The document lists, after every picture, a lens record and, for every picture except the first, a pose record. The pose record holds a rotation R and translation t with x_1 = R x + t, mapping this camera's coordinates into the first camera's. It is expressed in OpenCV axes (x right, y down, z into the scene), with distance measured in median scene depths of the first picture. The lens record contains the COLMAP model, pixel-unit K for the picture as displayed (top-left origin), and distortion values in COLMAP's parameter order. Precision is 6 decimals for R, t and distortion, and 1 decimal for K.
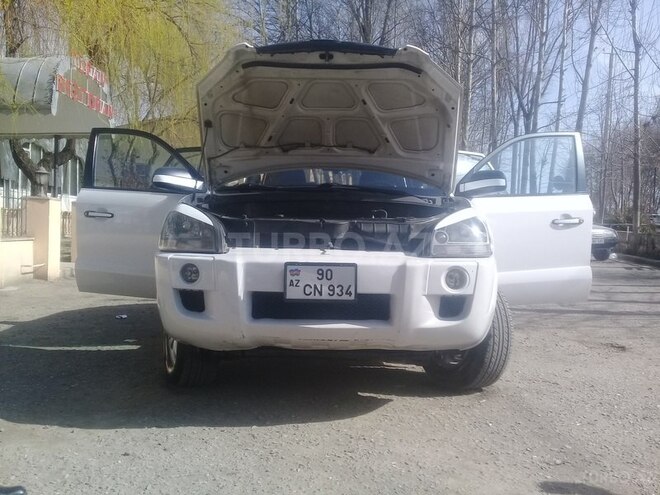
lens RADIAL K [[600.5, 0, 319.2], [0, 600.5, 247.8], [0, 0, 1]] dist [0.089821, -0.192093]
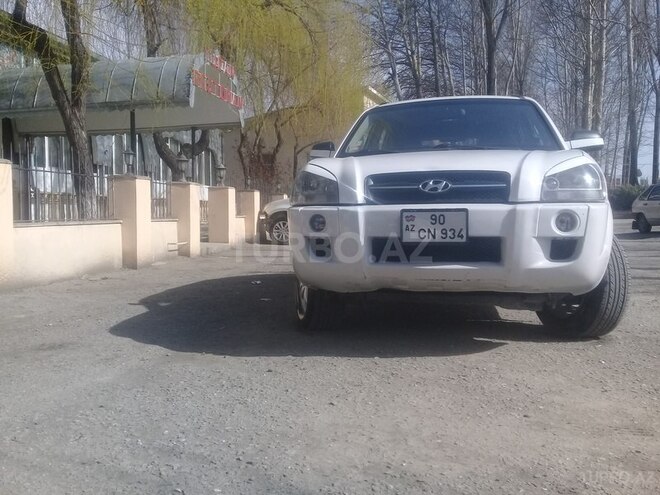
lens RADIAL K [[600.5, 0, 319.2], [0, 600.5, 247.8], [0, 0, 1]] dist [0.089821, -0.192093]
pose [[0.979927, -0.014943, -0.198798, 0.013080], [0.019033, 0.999644, 0.018681, 0.061824], [0.198448, -0.022089, 0.979863, -0.107500]]
